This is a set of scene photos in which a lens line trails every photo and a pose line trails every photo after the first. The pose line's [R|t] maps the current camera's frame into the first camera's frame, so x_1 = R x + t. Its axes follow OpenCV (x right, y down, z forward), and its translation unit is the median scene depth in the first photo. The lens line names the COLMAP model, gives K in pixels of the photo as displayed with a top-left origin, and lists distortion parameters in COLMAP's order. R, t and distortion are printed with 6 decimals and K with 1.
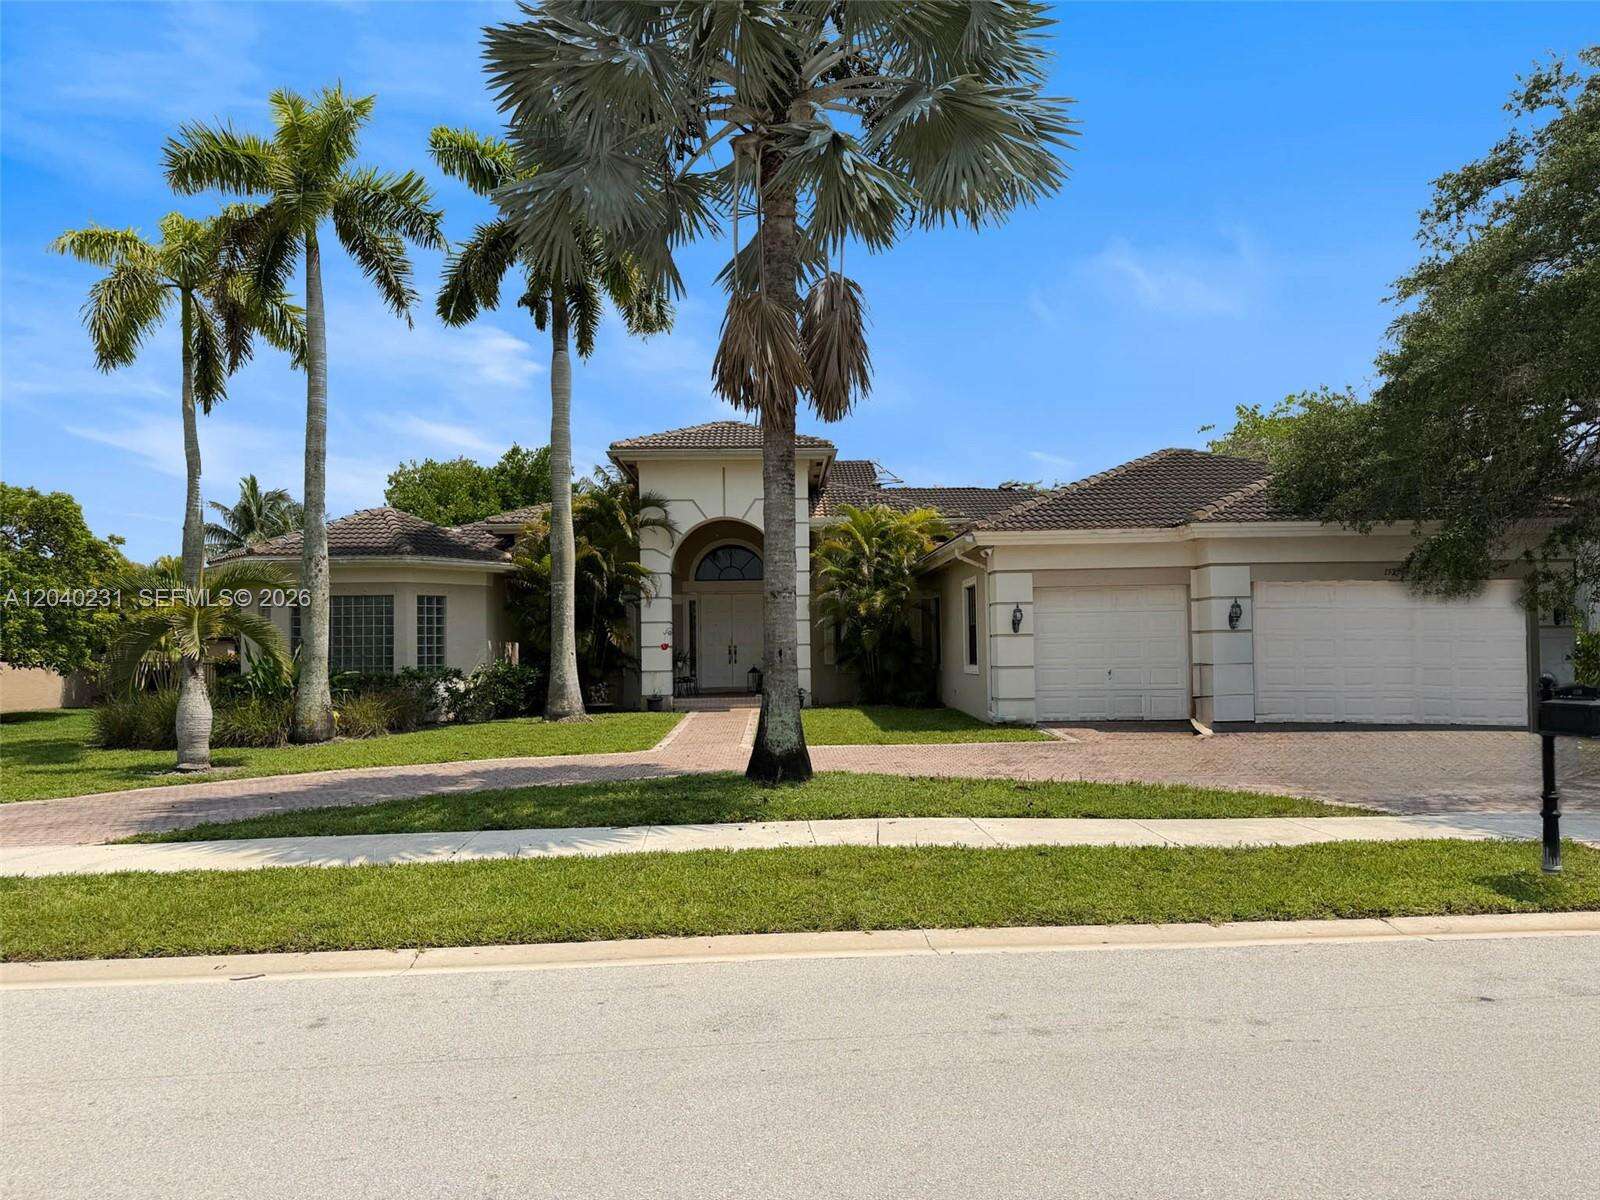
lens RADIAL K [[1106.6, 0, 799.8], [0, 1106.6, 606.7], [0, 0, 1]] dist [0.136427, -0.212001]
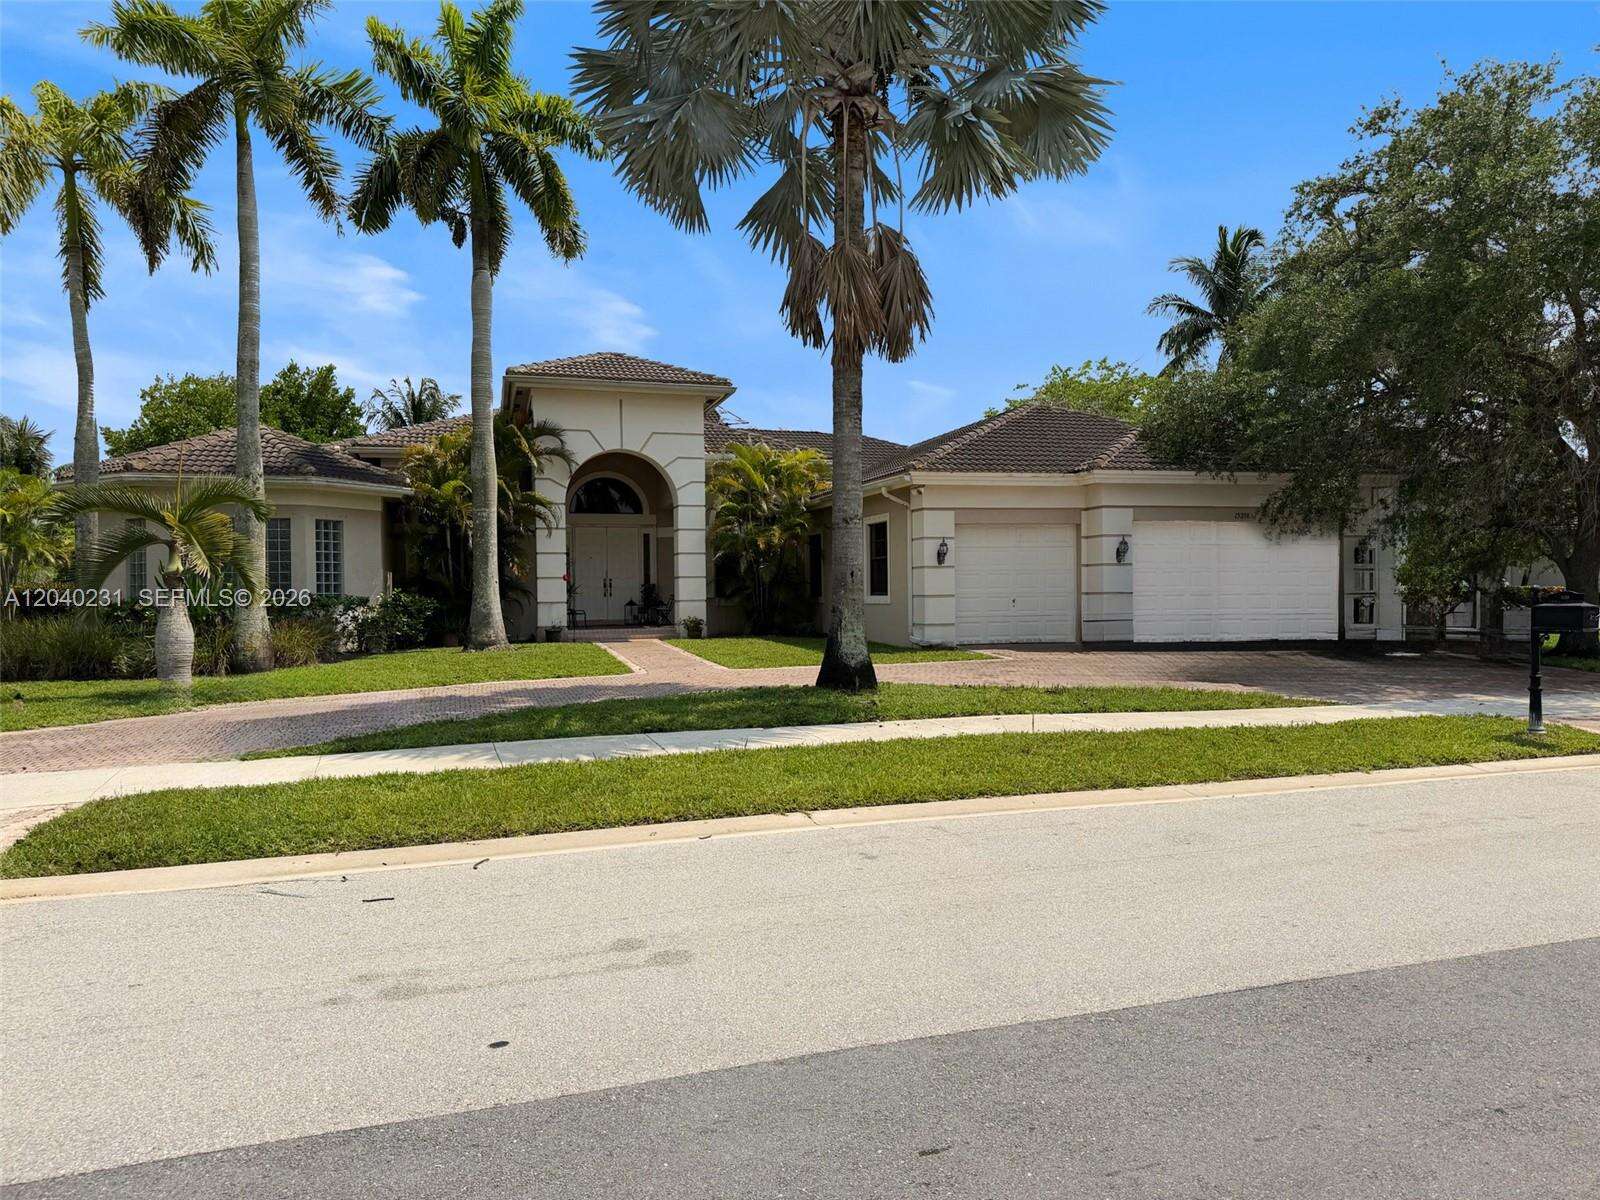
lens RADIAL K [[1106.6, 0, 799.8], [0, 1106.6, 606.7], [0, 0, 1]] dist [0.136427, -0.212001]
pose [[0.966461, 0.001139, 0.256809, -0.216733], [-0.014081, 0.998721, 0.048563, 0.013100], [-0.256425, -0.050550, 0.965241, -0.029458]]
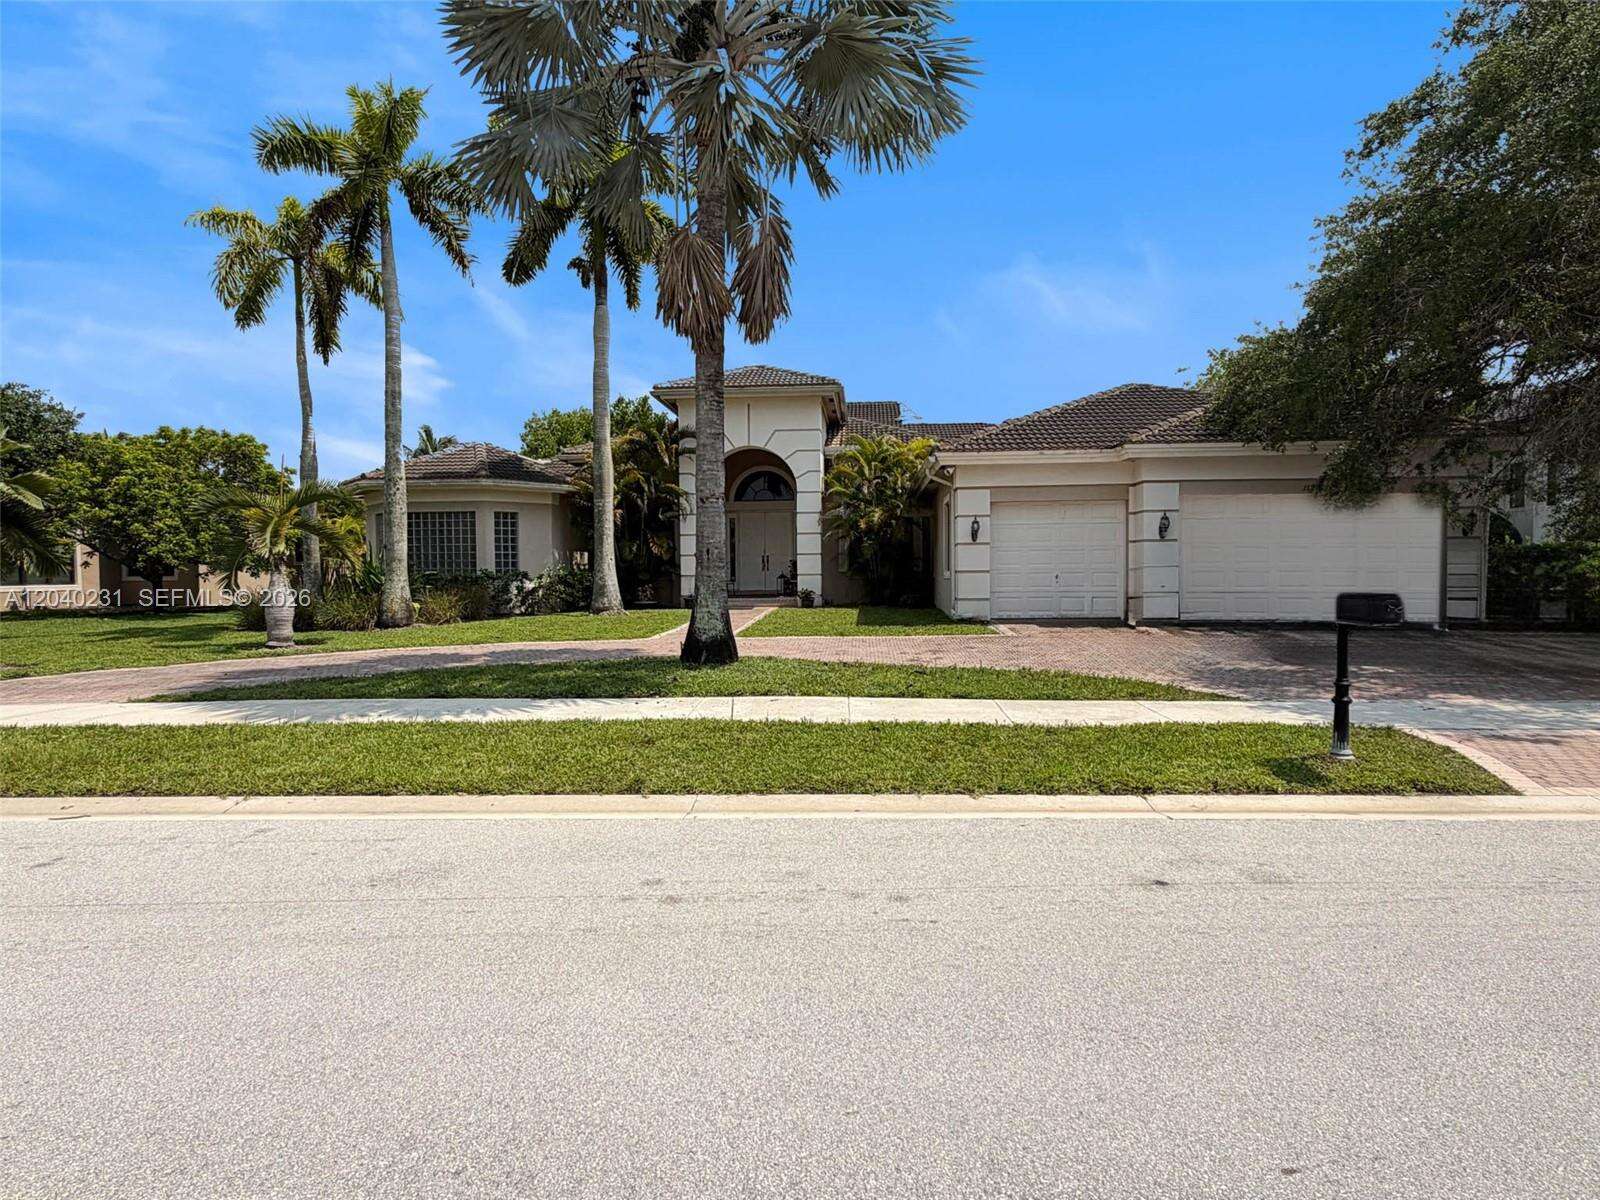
lens RADIAL K [[889.9, 0, 803.1], [0, 889.9, 600.1], [0, 0, 1]] dist [-0.001173, 0.001092]
pose [[0.995401, 0.009316, -0.095337, 0.103422], [-0.001975, 0.997044, 0.076801, 0.012669], [0.095771, -0.076260, 0.992478, 0.062343]]
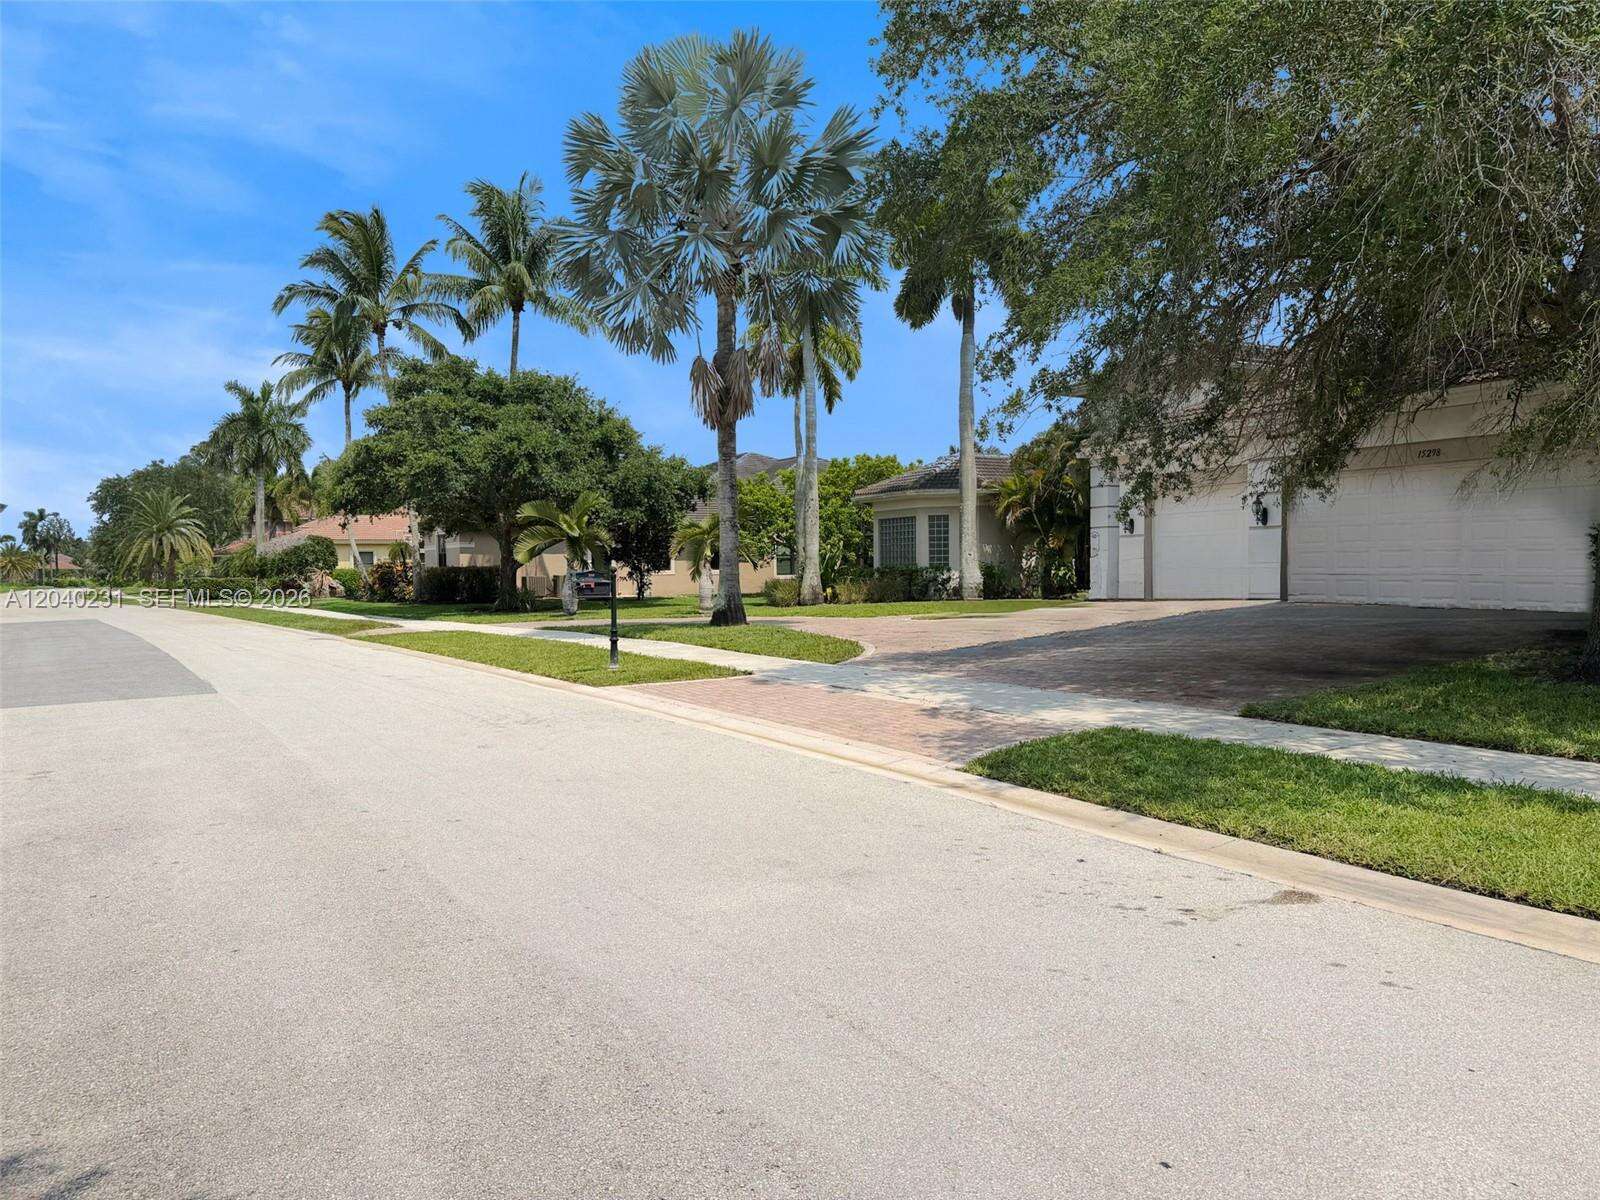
lens RADIAL K [[1102.9, 0, 804.7], [0, 1102.9, 618.1], [0, 0, 1]] dist [0.186191, -0.298723]
pose [[0.490137, 0.045162, -0.870474, 0.990778], [0.042890, 0.996197, 0.075835, 0.007912], [0.870589, -0.074504, 0.486337, 0.145398]]
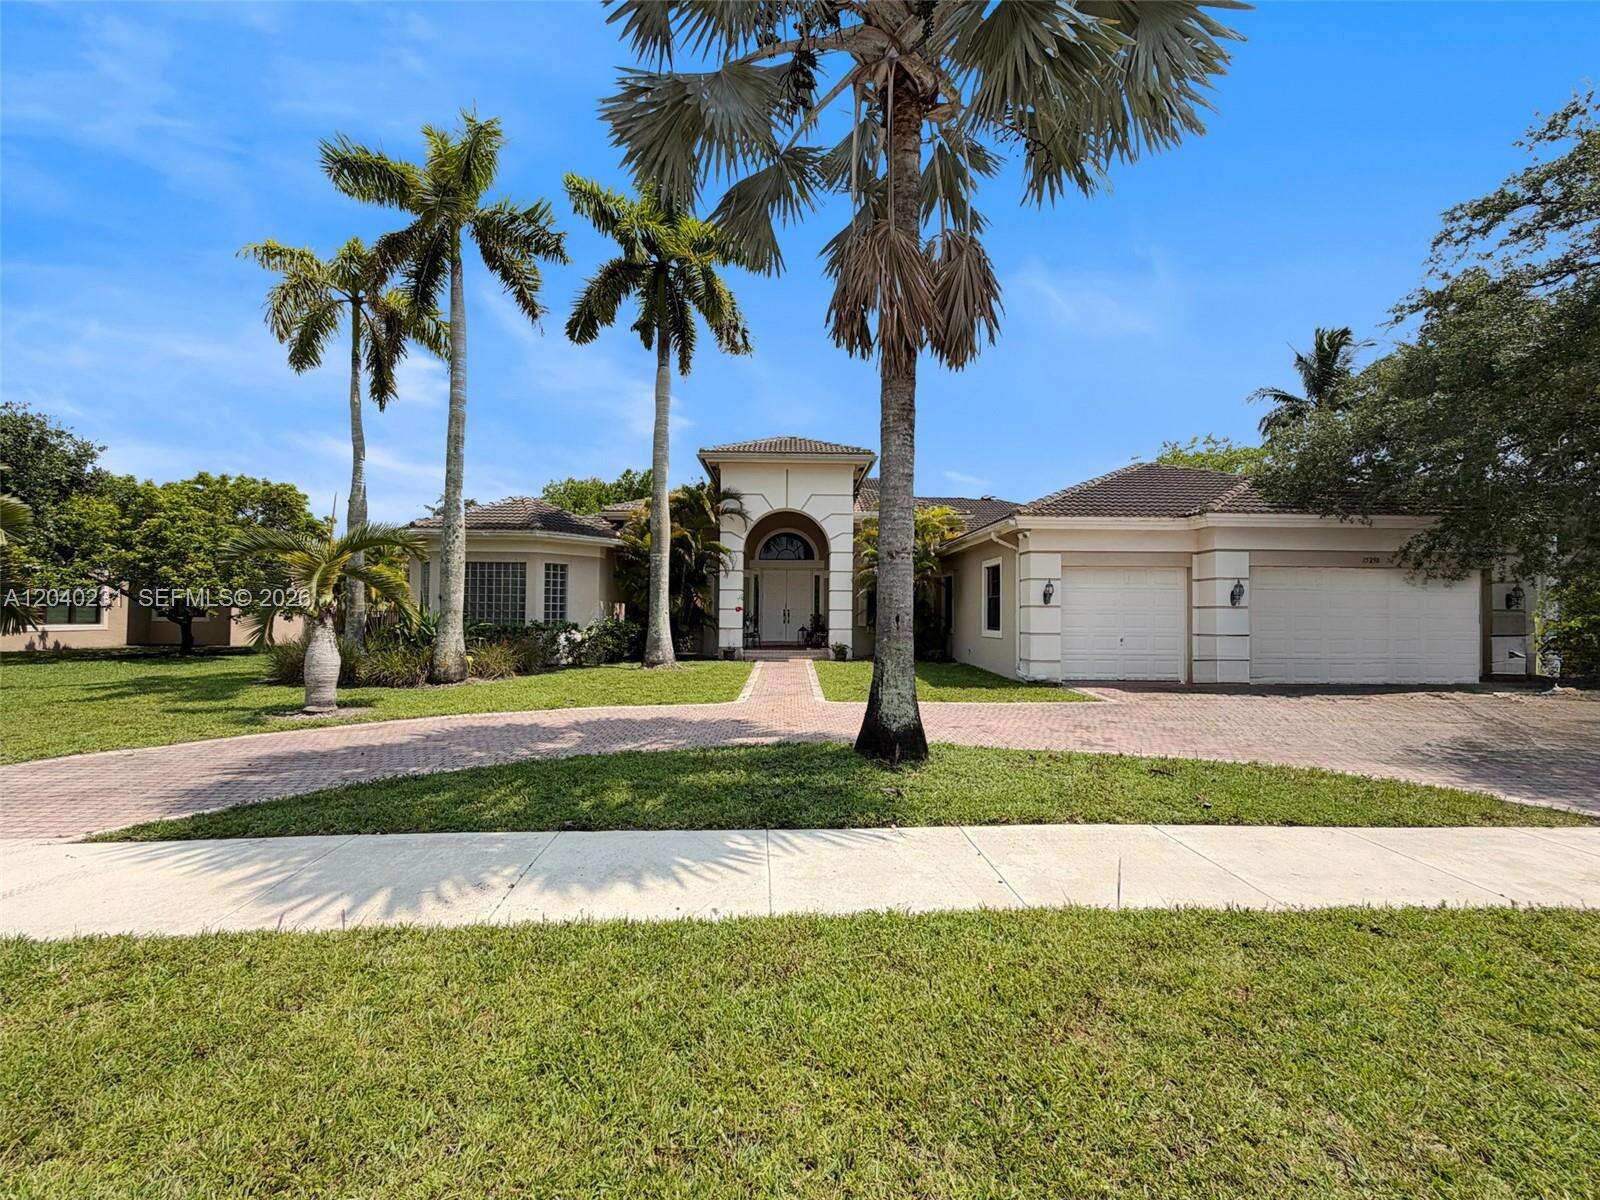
lens RADIAL K [[686.8, 0, 800.0], [0, 686.8, 599.4], [0, 0, 1]] dist [0.000302, 0.000059]
pose [[0.999696, 0.024213, -0.004640, -0.059504], [-0.024123, 0.999535, 0.018661, 0.010288], [0.005090, -0.018543, 0.999815, 0.267519]]
